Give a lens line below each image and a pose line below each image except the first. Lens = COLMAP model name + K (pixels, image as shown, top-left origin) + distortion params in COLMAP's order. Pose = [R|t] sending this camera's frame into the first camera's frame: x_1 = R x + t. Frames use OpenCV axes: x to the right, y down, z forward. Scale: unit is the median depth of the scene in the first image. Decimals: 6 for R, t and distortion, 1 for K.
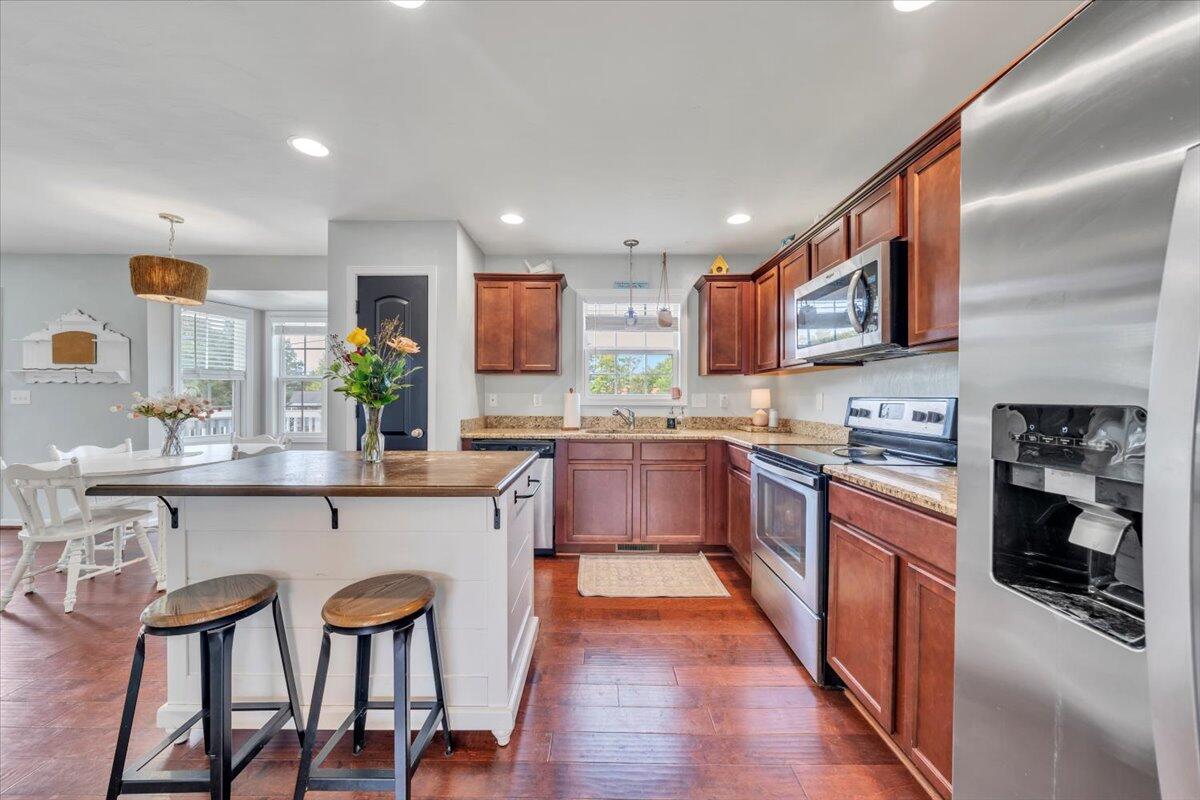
lens RADIAL K [[419.4, 0, 597.4], [0, 419.4, 395.0], [0, 0, 1]] dist [-0.001376, 0.000967]
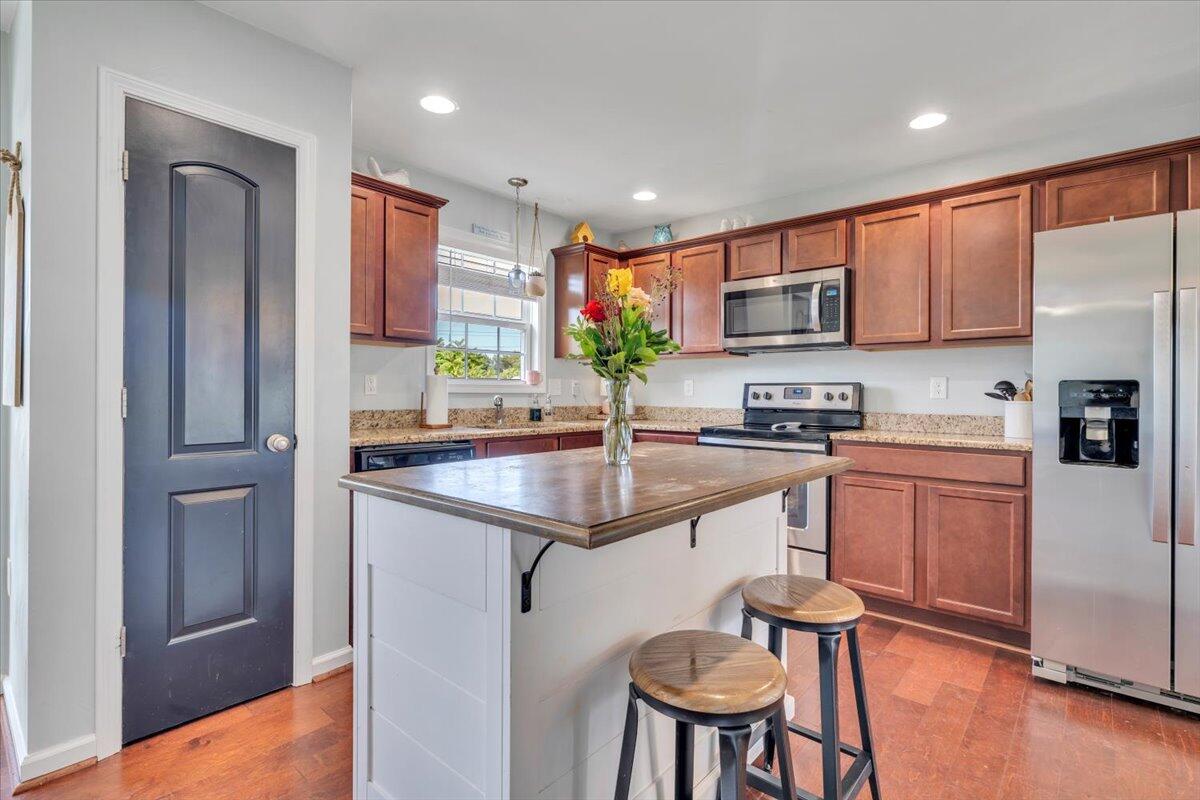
lens RADIAL K [[569.1, 0, 596.1], [0, 569.1, 392.3], [0, 0, 1]] dist [0.007122, -0.001540]
pose [[0.646450, 0.001617, 0.762955, -0.628921], [-0.007079, 0.999967, 0.003879, 0.019960], [-0.762924, -0.007909, 0.646440, 0.209338]]
